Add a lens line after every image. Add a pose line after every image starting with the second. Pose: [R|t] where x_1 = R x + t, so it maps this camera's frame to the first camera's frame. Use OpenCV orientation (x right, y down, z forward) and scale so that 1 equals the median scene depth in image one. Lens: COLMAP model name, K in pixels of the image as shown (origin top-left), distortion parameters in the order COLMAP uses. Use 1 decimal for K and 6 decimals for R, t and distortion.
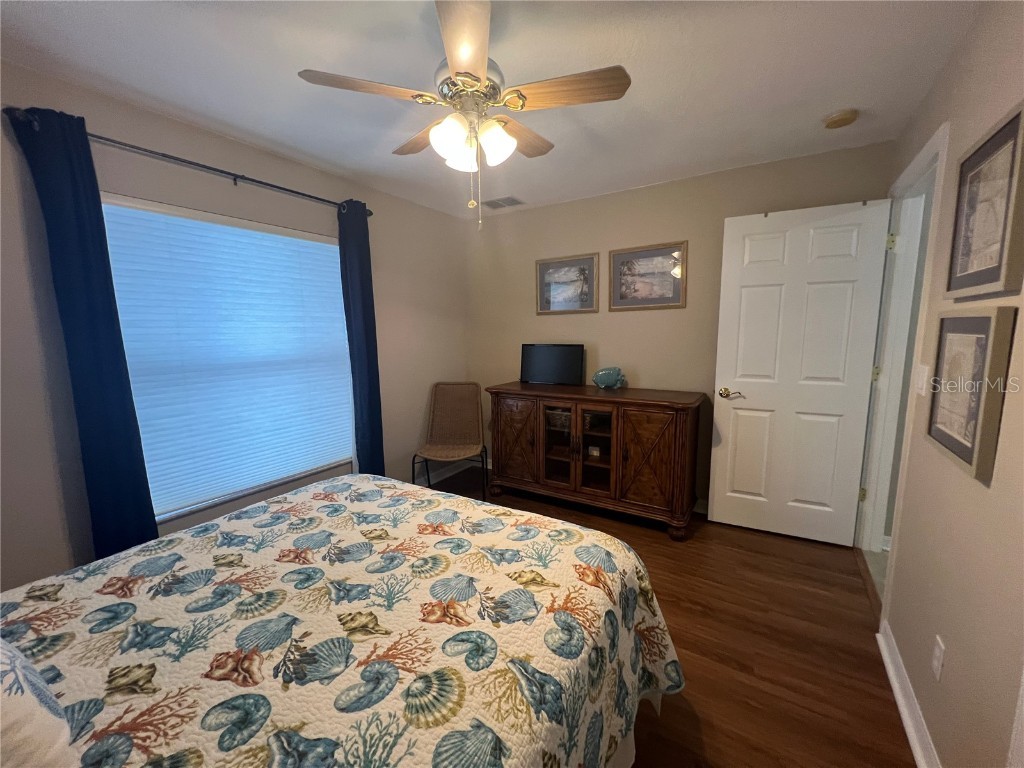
lens RADIAL K [[412.2, 0, 511.5], [0, 412.2, 384.7], [0, 0, 1]] dist [-0.003885, 0.002018]
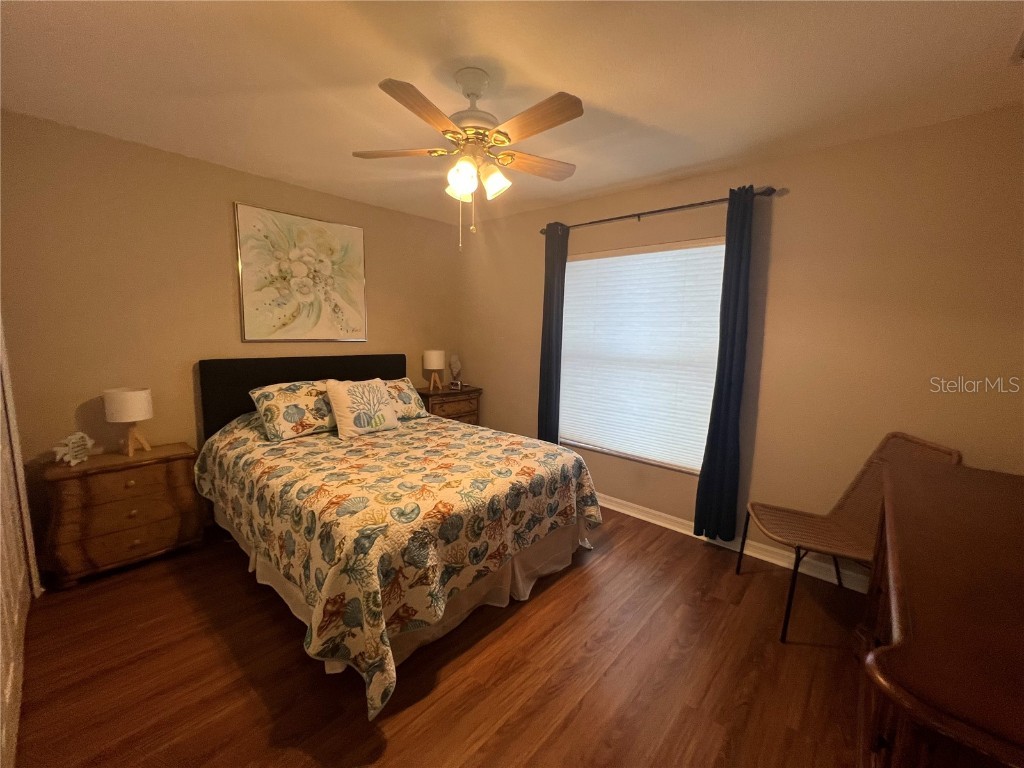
lens RADIAL K [[412.2, 0, 510.8], [0, 412.2, 383.8], [0, 0, 1]] dist [-0.003885, 0.002018]
pose [[-0.165621, 0.131621, -0.977367, 1.163163], [-0.152981, 0.975628, 0.157311, -0.201721], [0.974252, 0.175573, -0.141449, 1.391315]]
